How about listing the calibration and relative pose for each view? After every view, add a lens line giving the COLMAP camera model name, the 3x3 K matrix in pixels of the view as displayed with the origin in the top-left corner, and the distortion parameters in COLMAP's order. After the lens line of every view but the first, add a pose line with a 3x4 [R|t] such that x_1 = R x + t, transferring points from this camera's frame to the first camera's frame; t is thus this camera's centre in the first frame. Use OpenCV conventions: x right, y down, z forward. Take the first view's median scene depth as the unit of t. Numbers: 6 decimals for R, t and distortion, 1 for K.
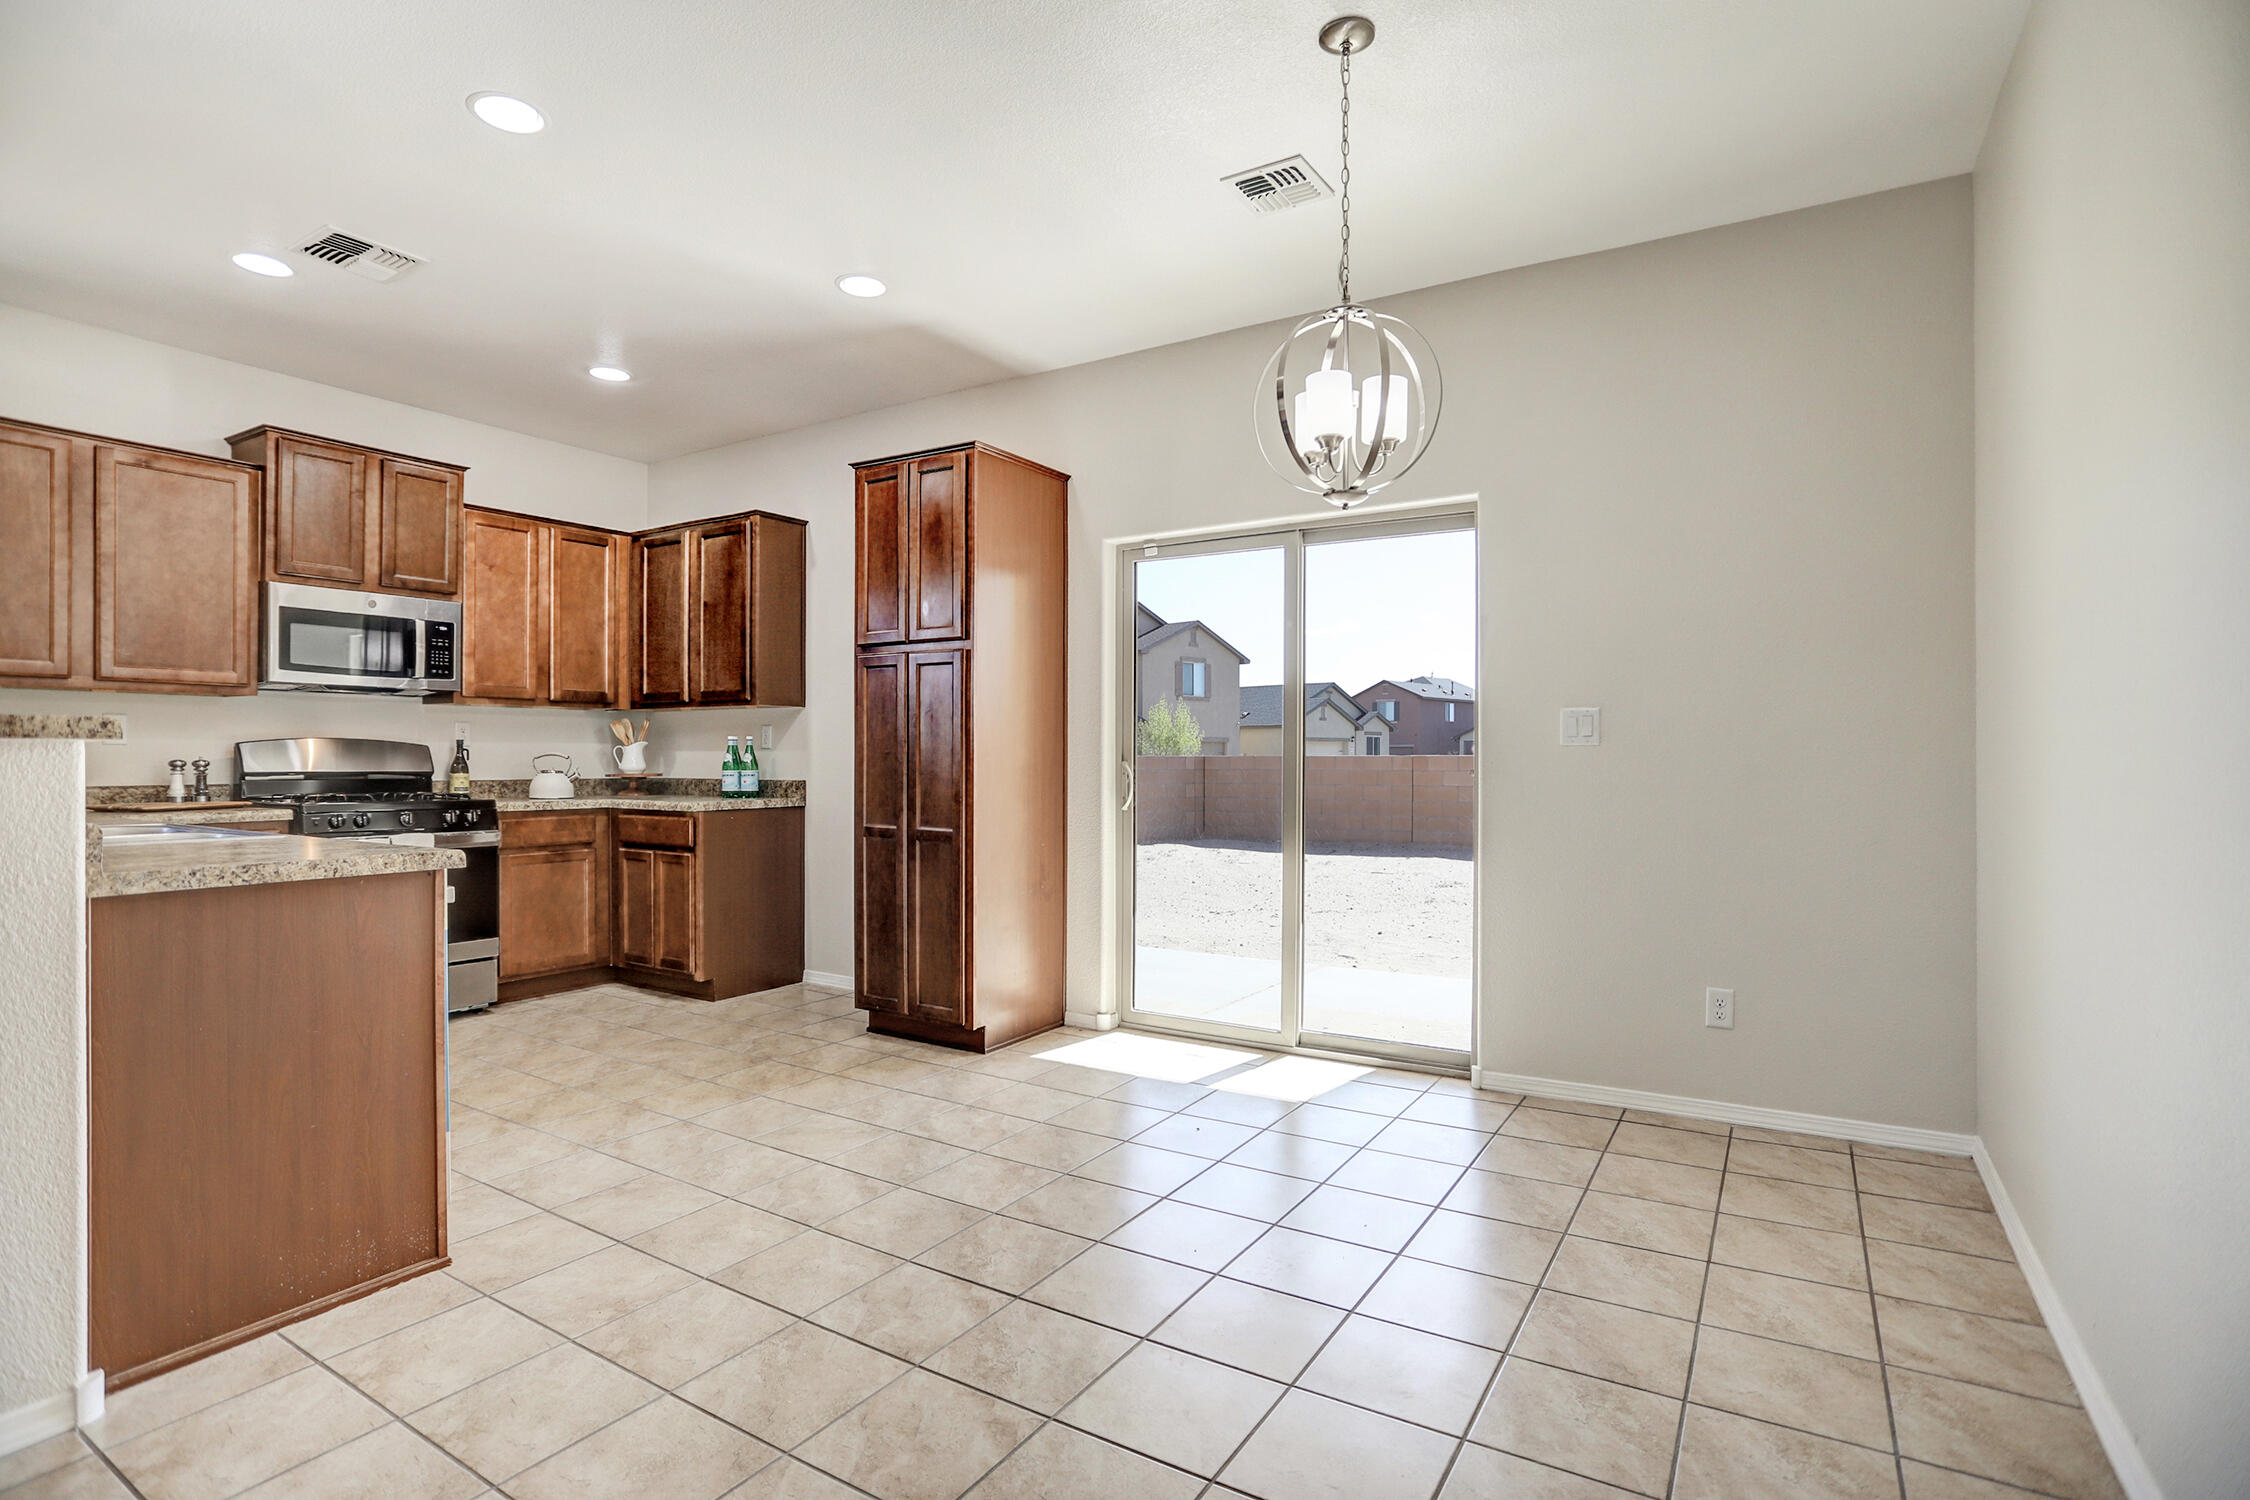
lens RADIAL K [[1091.5, 0, 1122.4], [0, 1091.5, 750.5], [0, 0, 1]] dist [-0.070025, 0.025018]
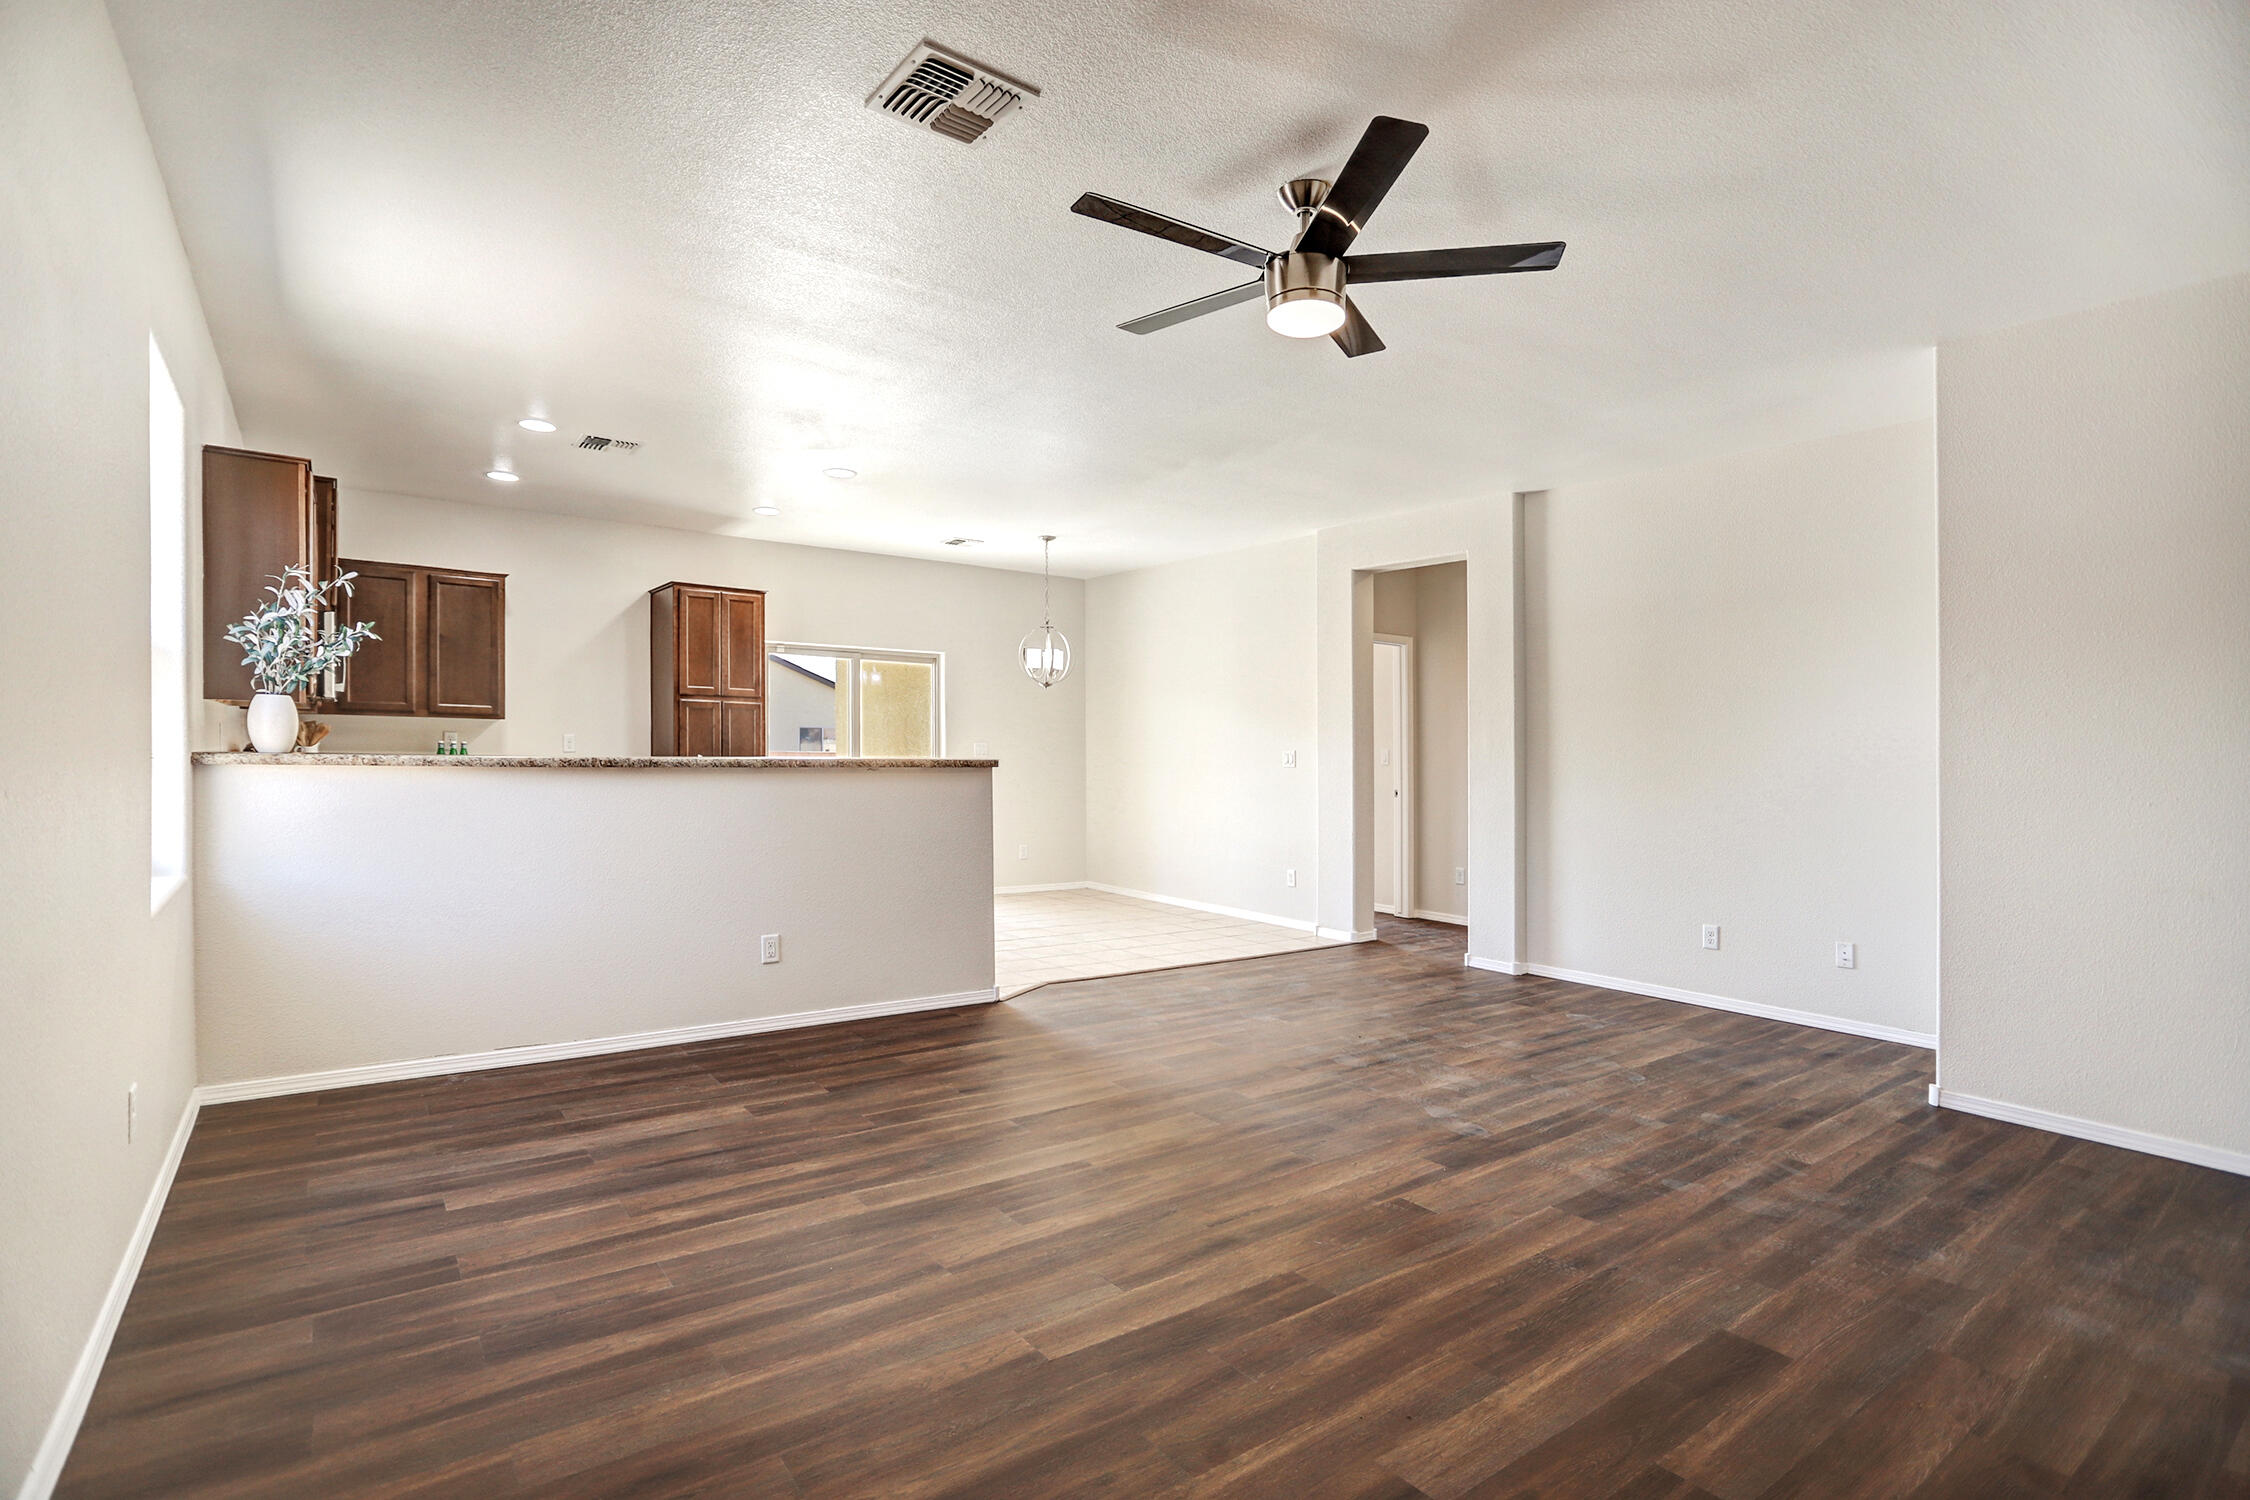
lens RADIAL K [[1113.8, 0, 1131.5], [0, 1113.8, 749.7], [0, 0, 1]] dist [-0.065377, 0.027454]
pose [[0.370688, 0.007149, 0.928730, -1.653696], [-0.021324, 0.999772, 0.000816, -0.029063], [-0.928512, -0.020107, 0.370756, -0.283071]]
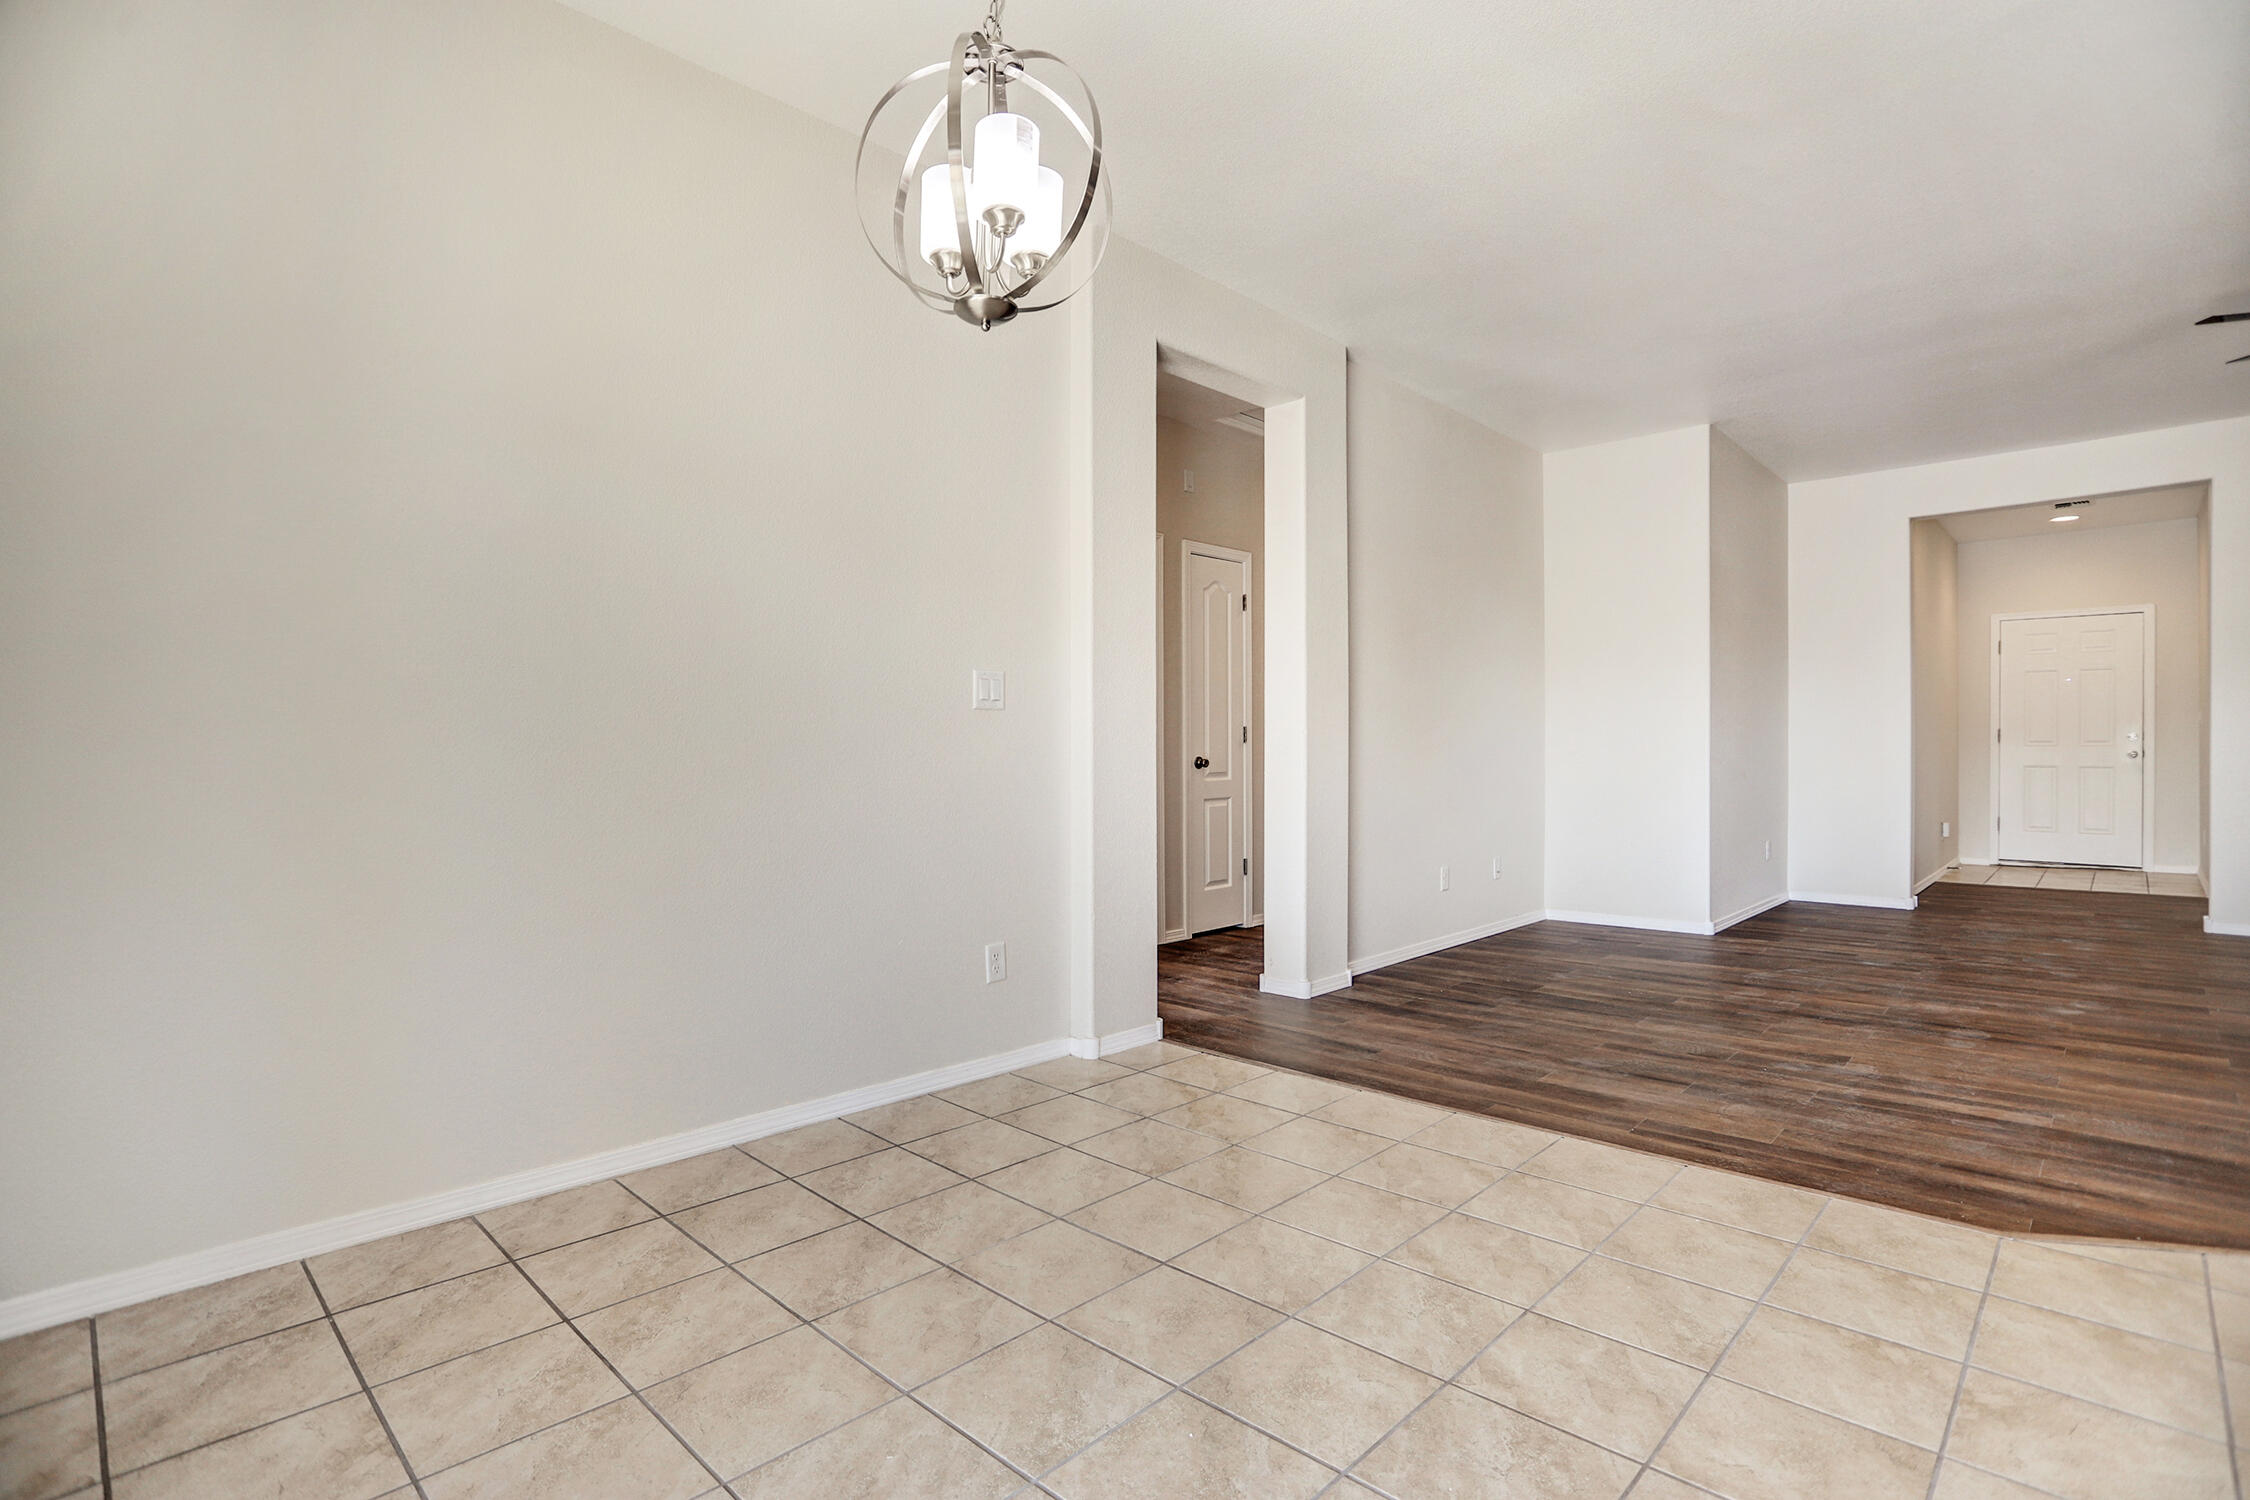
lens RADIAL K [[1089.9, 0, 1125.0], [0, 1089.9, 750.0], [0, 0, 1]] dist [-0.057579, 0.024007]
pose [[-0.977065, 0.002398, 0.212926, -0.019547], [0.001422, 0.999988, -0.004737, 0.031021], [-0.212935, -0.004325, -0.977057, 0.986264]]
